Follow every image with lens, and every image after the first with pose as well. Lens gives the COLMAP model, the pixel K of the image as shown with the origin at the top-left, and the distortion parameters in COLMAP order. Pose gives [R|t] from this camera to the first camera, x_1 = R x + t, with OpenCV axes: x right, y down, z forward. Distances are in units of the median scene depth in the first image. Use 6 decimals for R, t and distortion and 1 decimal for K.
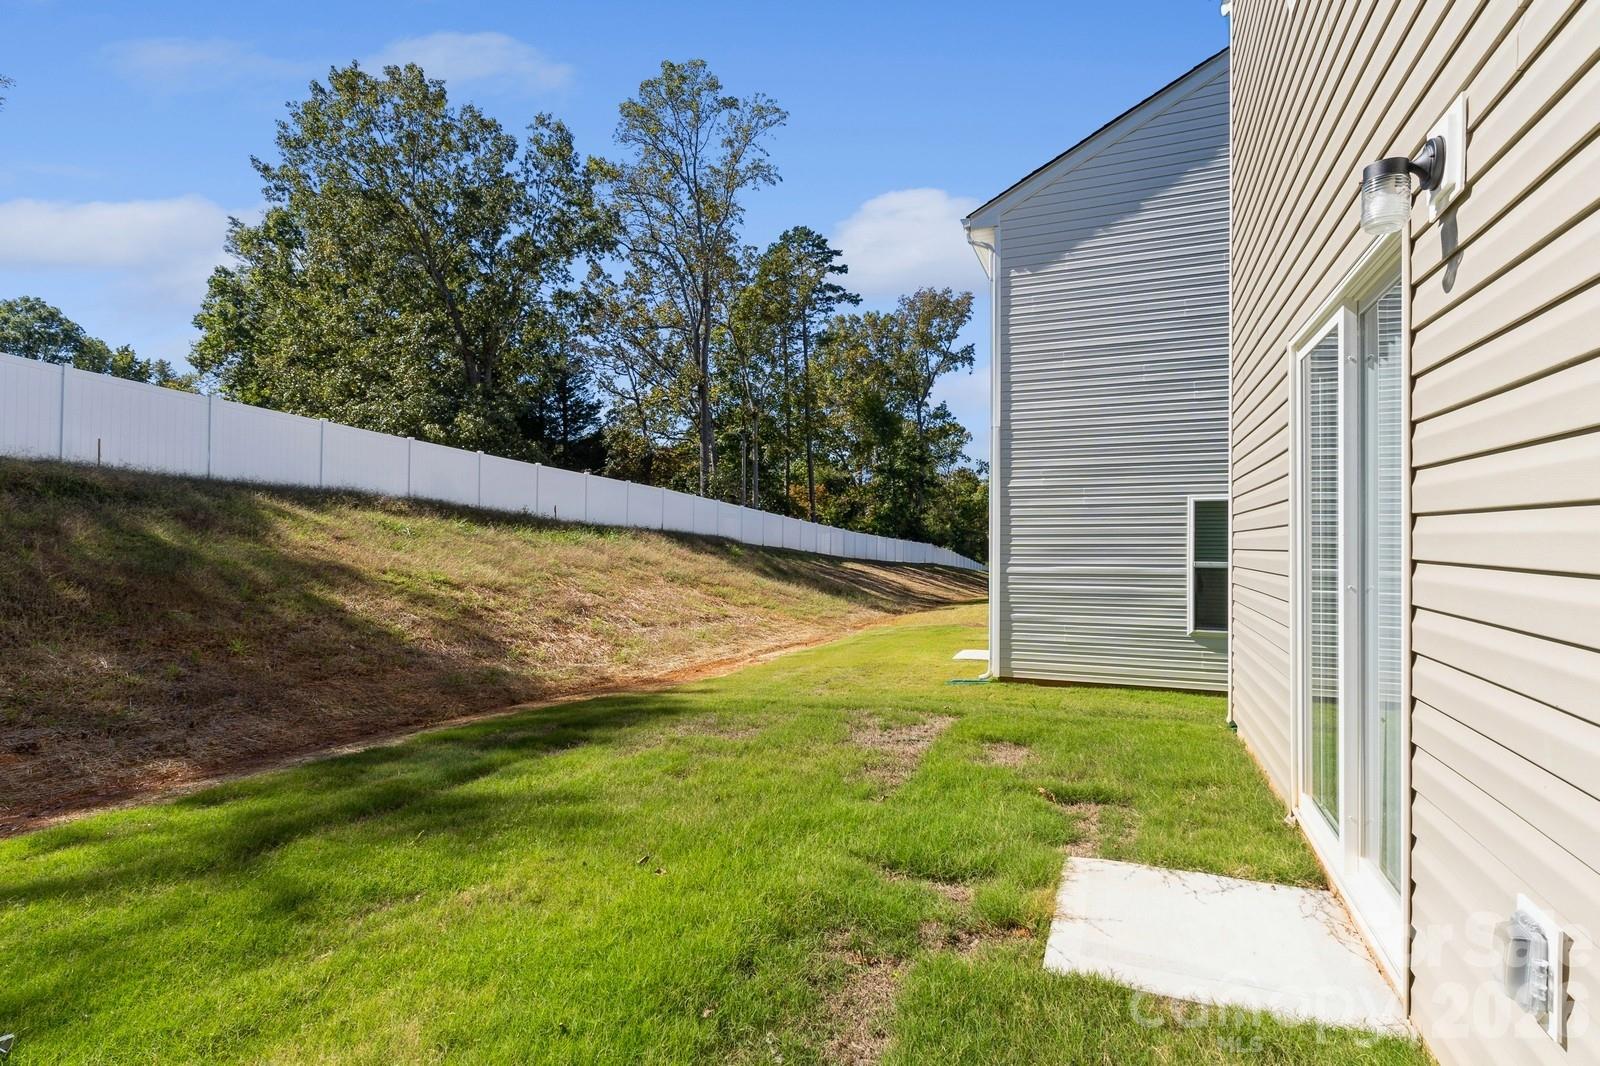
lens RADIAL K [[804.0, 0, 792.9], [0, 804.0, 539.1], [0, 0, 1]] dist [0.018459, -0.002255]
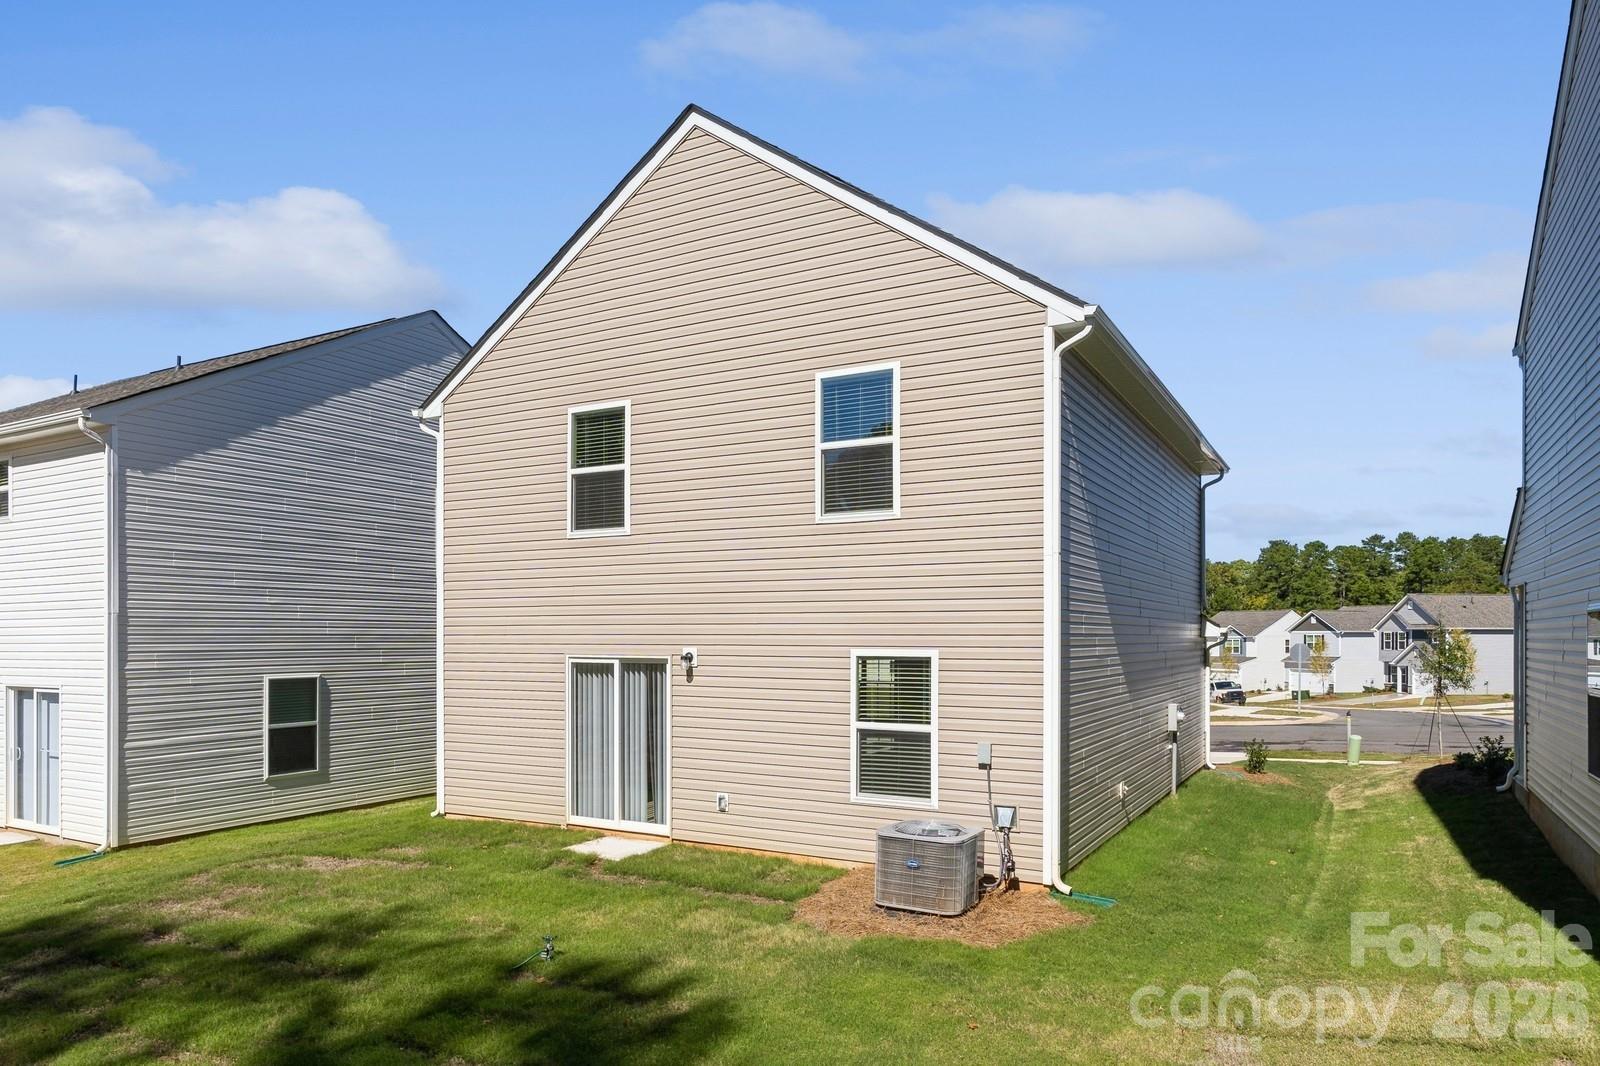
lens RADIAL K [[991.0, 0, 800.5], [0, 991.0, 535.3], [0, 0, 1]] dist [-0.006487, -0.000353]
pose [[0.114906, 0.101373, 0.988190, -1.001804], [-0.000123, 0.994781, -0.102035, -0.111353], [-0.993376, 0.011603, 0.114319, -0.074870]]
